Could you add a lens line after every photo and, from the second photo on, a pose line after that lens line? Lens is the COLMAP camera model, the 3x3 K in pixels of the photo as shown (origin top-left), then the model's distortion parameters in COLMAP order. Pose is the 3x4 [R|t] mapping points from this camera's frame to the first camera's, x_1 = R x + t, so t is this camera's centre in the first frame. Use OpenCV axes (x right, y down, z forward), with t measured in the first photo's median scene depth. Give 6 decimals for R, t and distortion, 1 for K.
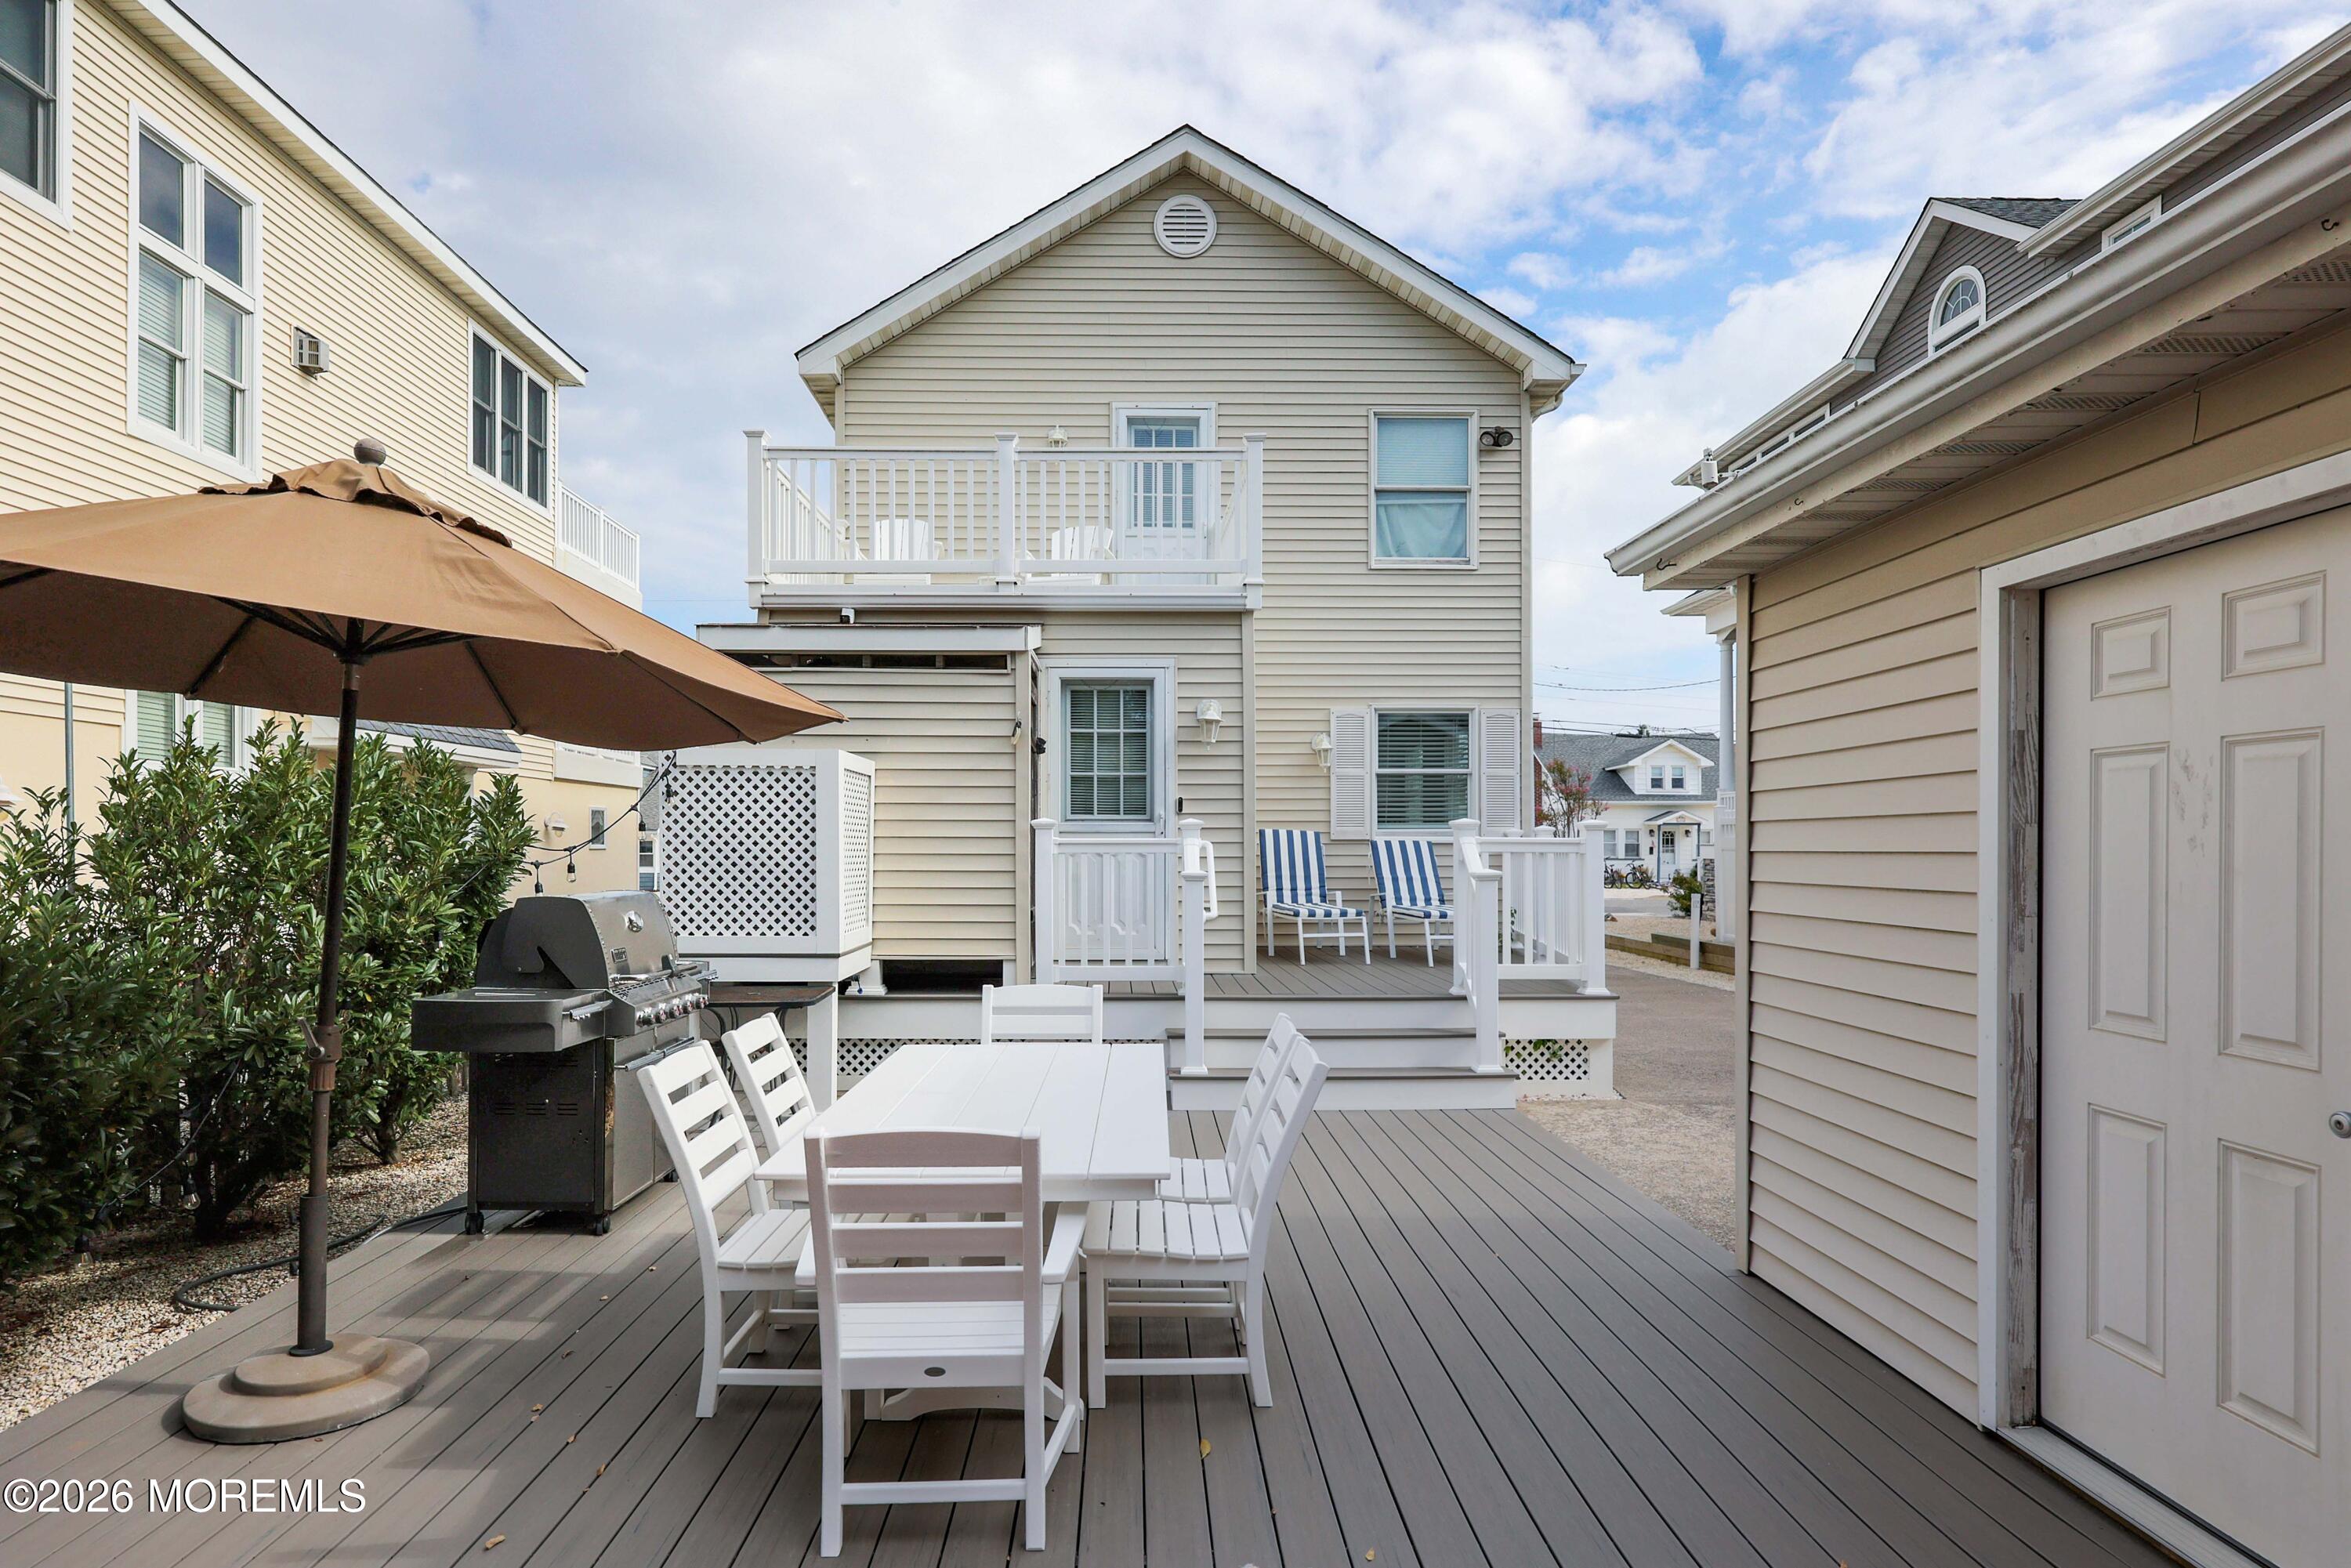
lens RADIAL K [[1367.2, 0, 1121.0], [0, 1367.2, 830.6], [0, 0, 1]] dist [0.003780, 0.000406]
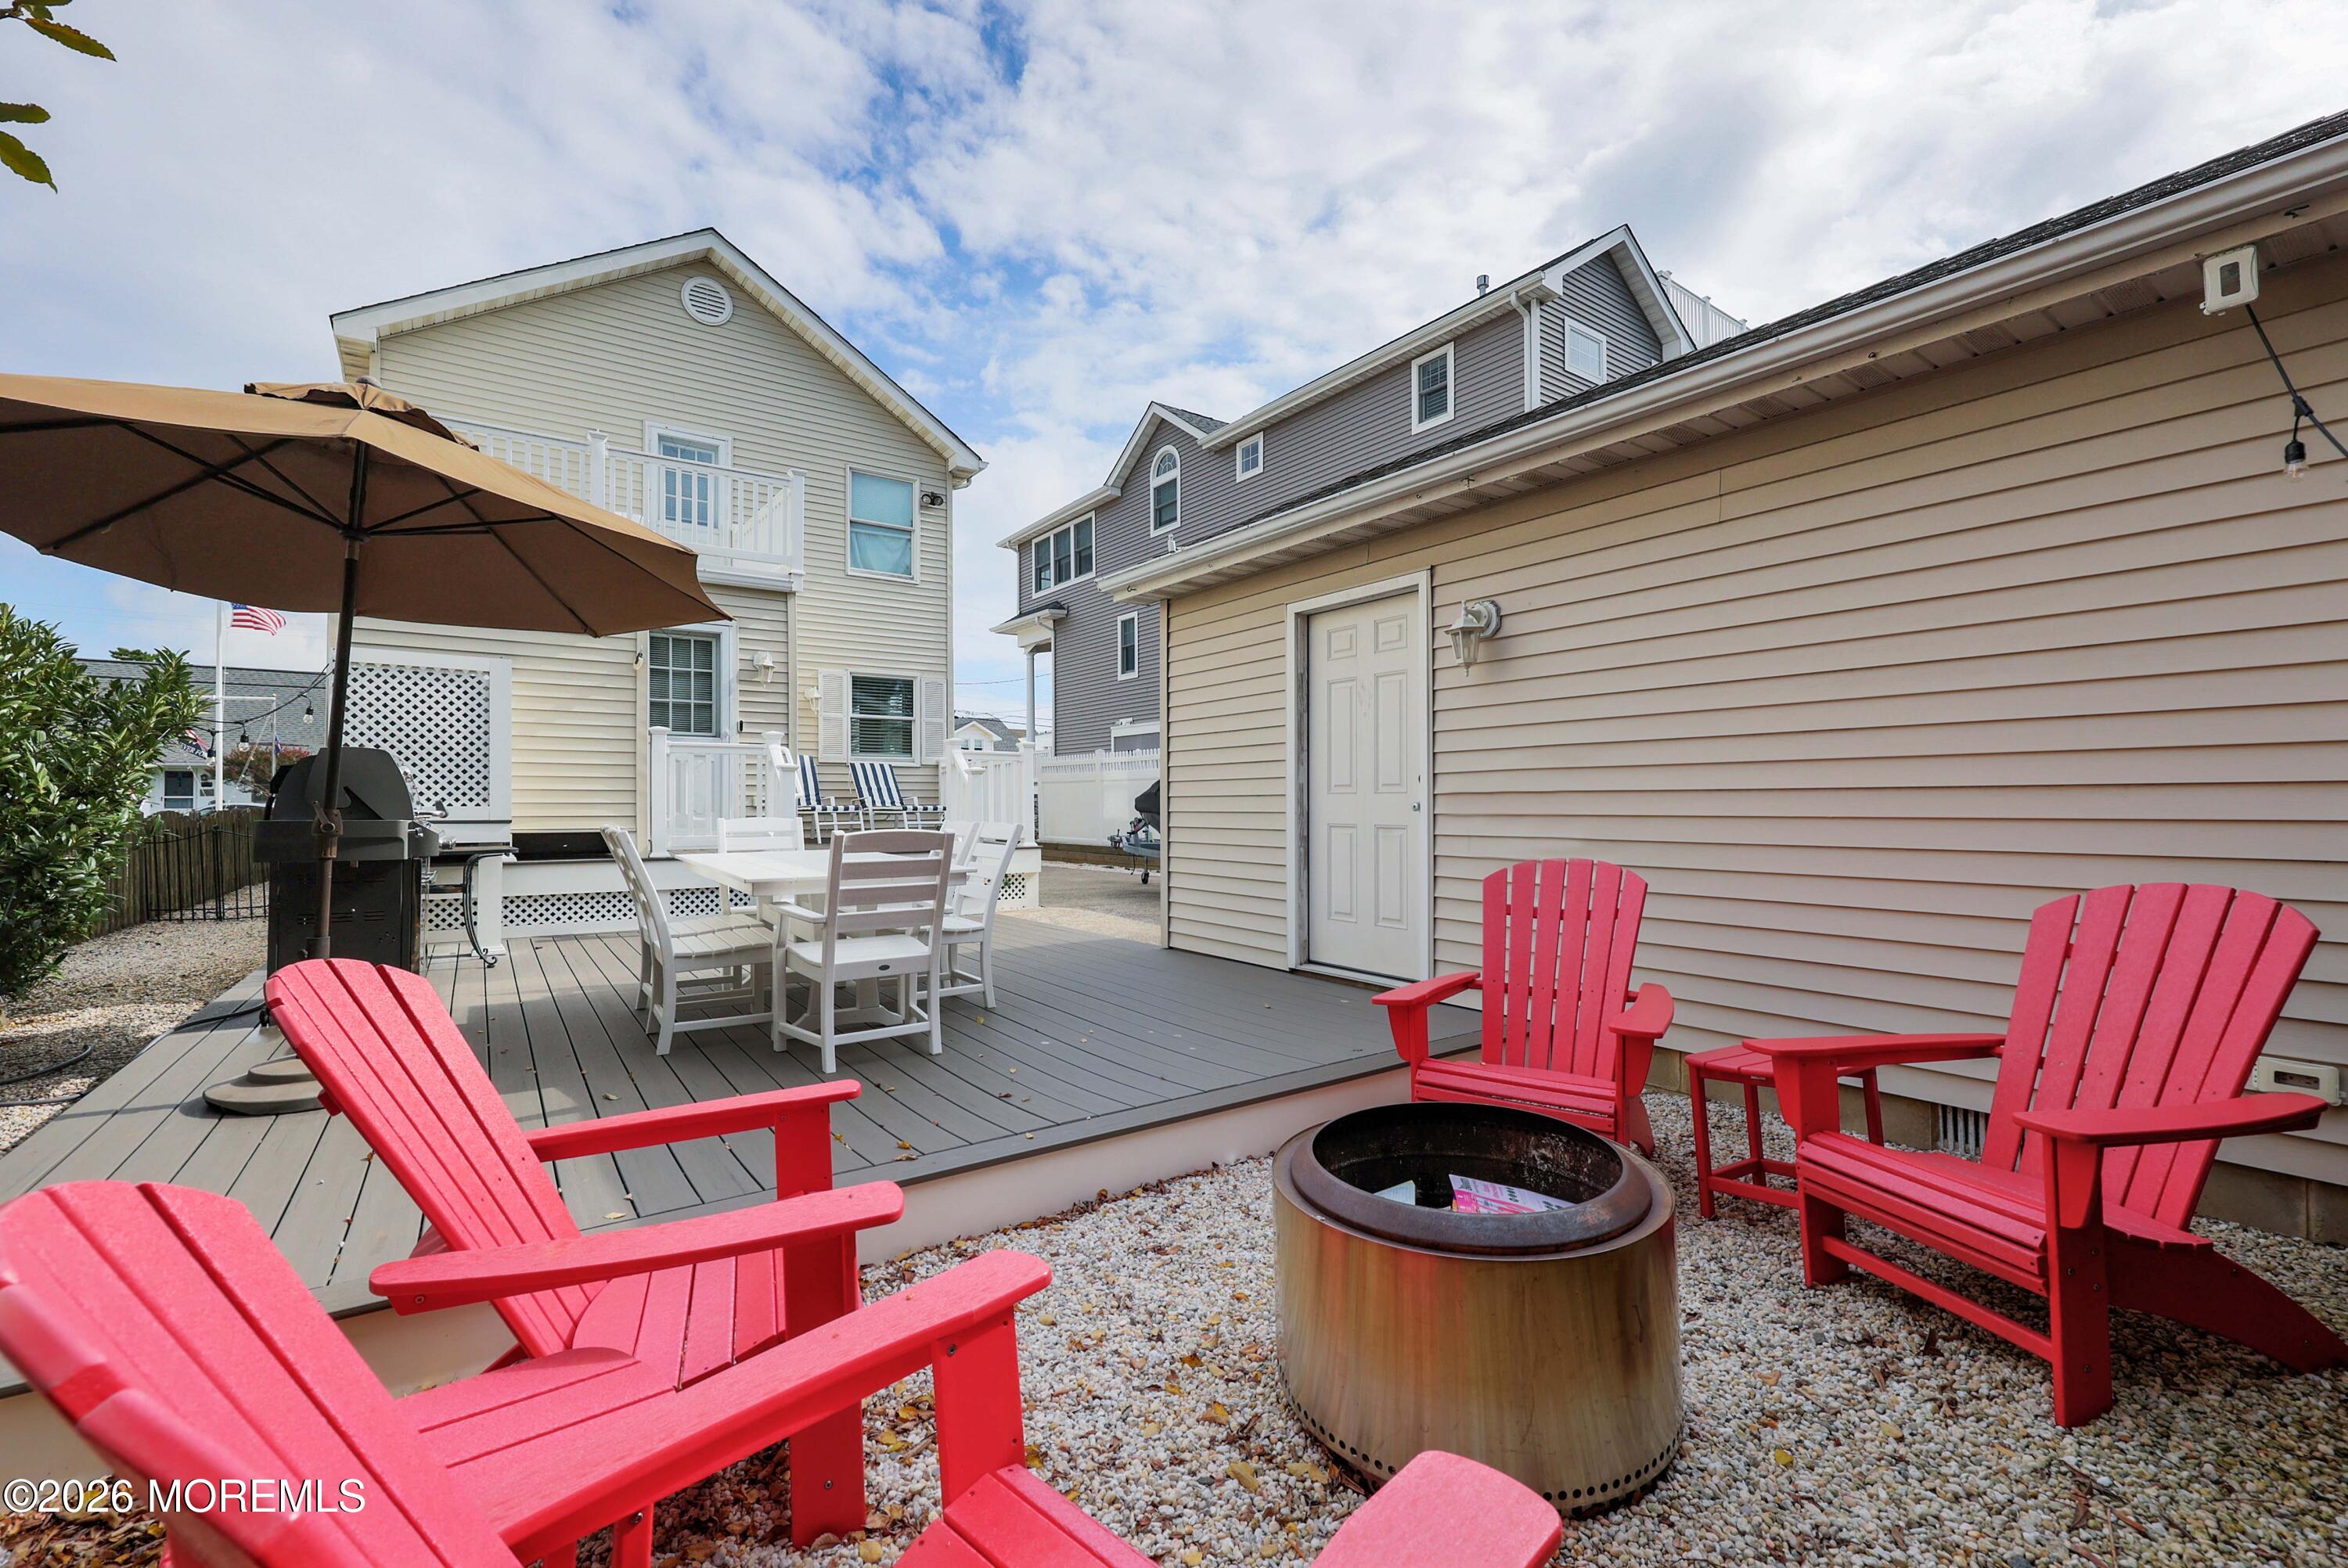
lens RADIAL K [[1034.1, 0, 1229.6], [0, 1034.1, 773.2], [0, 0, 1]] dist [0.002069, 0.000233]
pose [[0.794067, 0.011864, 0.607714, -0.183984], [0.001431, 0.999770, -0.021387, 0.047883], [-0.607828, 0.017852, 0.793868, -0.120942]]
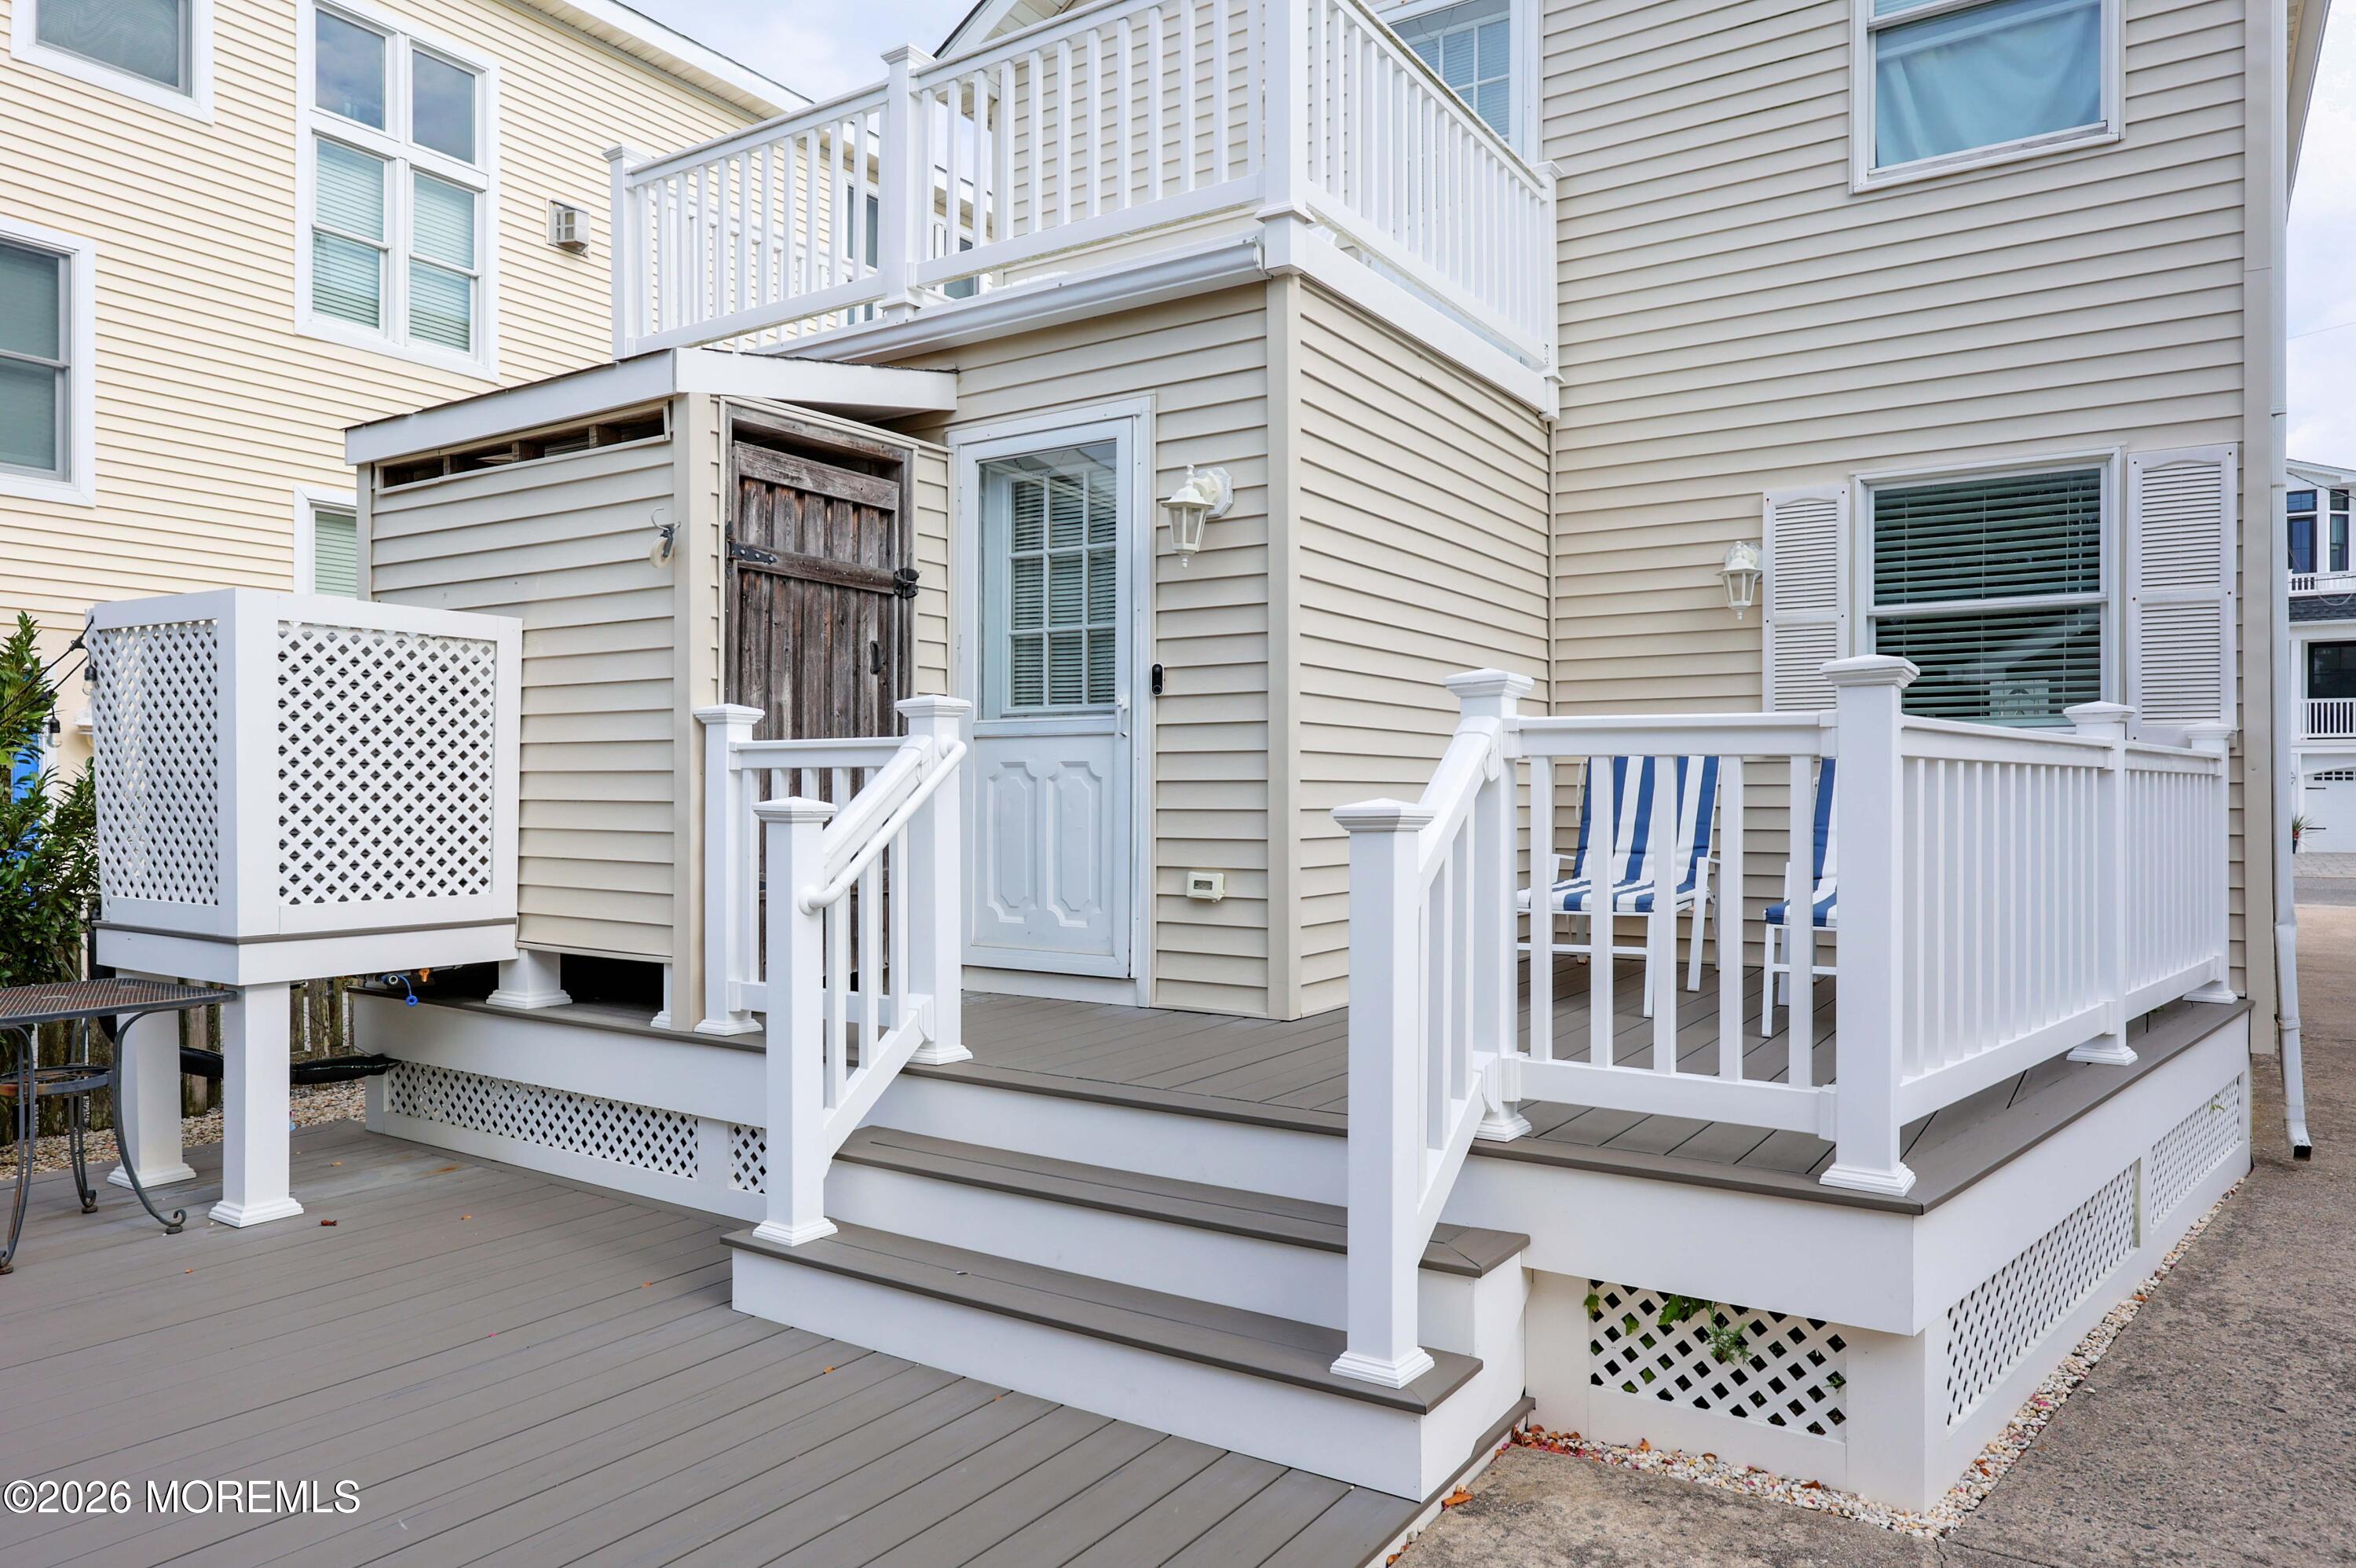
lens RADIAL K [[1498.0, 0, 1178.0], [0, 1498.0, 784.0], [0, 0, 1]] dist [0.003903, -0.001440]
pose [[0.814309, -0.003888, -0.580418, 0.345236], [0.005094, 0.999987, 0.000448, 0.018632], [0.580409, -0.003321, 0.814318, 0.502320]]
